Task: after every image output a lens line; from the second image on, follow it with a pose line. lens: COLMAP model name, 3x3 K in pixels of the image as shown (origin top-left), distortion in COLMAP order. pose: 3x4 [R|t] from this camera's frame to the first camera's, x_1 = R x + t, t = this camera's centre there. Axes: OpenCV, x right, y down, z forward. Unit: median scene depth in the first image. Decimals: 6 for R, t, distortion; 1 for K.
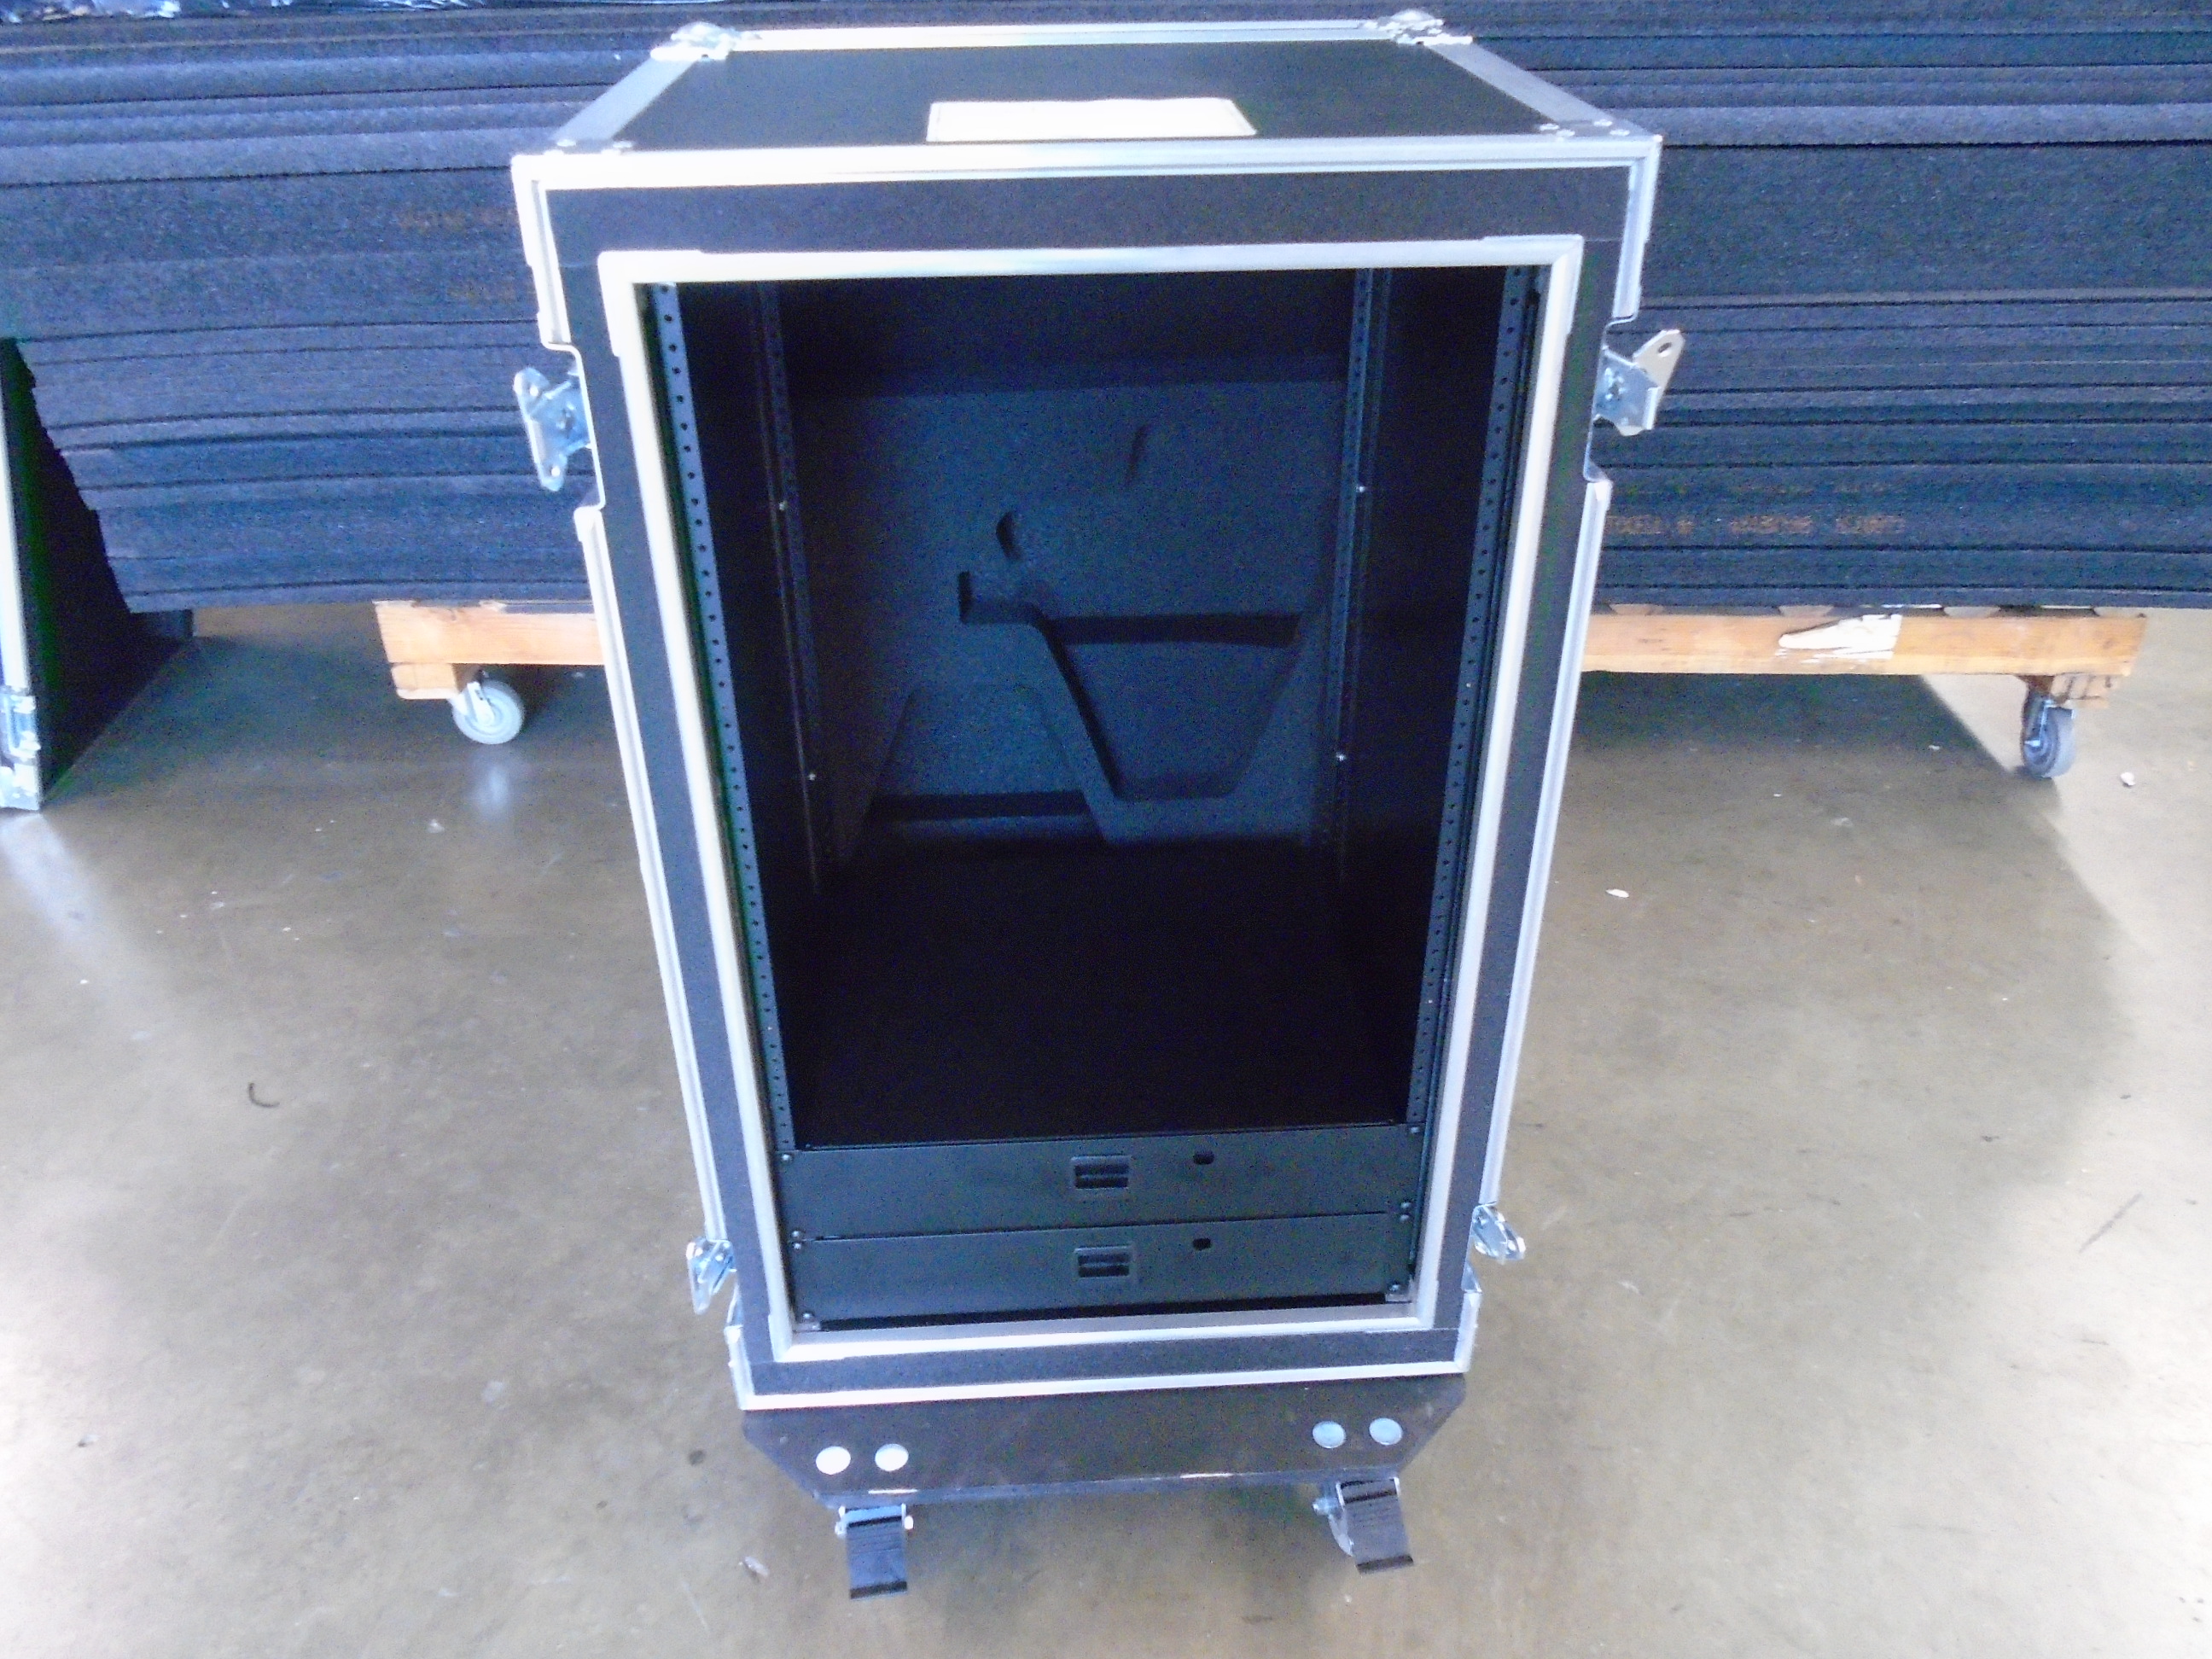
lens RADIAL K [[1684.9, 0, 1099.8], [0, 1684.9, 826.1], [0, 0, 1]] dist [-0.012671, 0.009576]
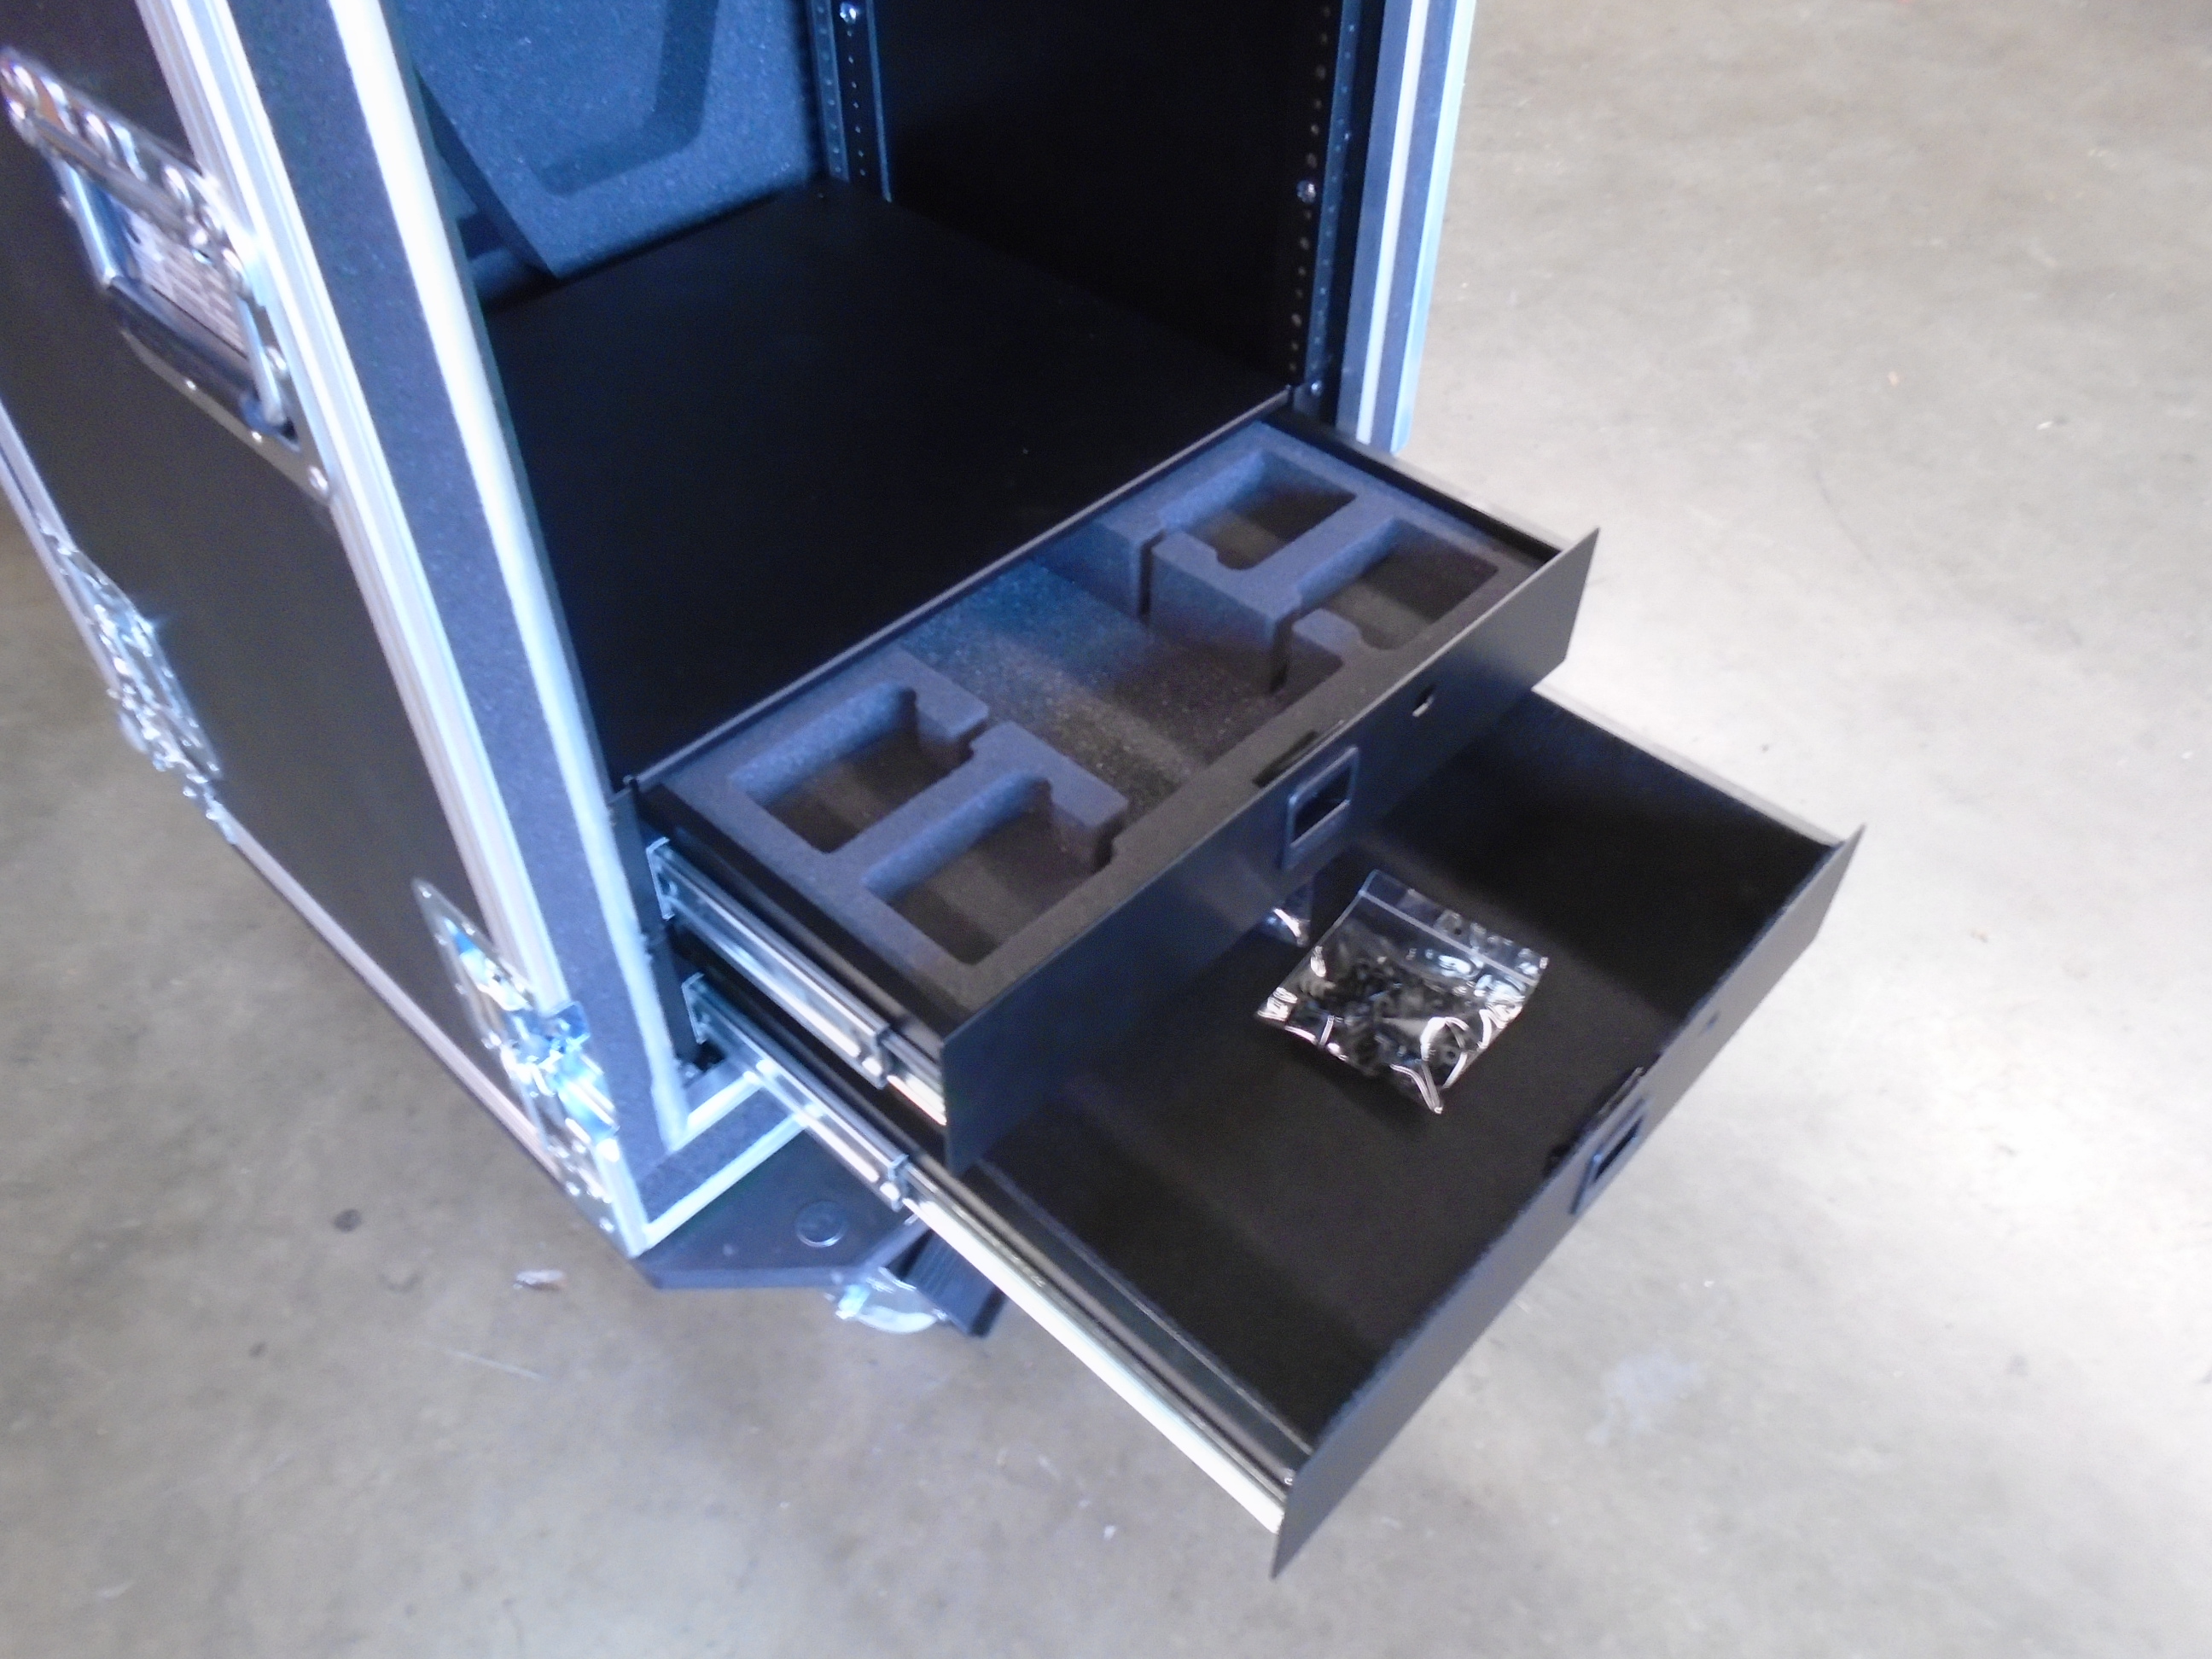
lens RADIAL K [[1684.9, 0, 1107.7], [0, 1684.9, 824.9], [0, 0, 1]] dist [-0.012671, 0.009576]
pose [[0.763776, -0.447543, 0.465135, -0.194222], [0.331957, 0.890348, 0.311584, 0.097697], [-0.553580, -0.083576, 0.828592, 0.223510]]
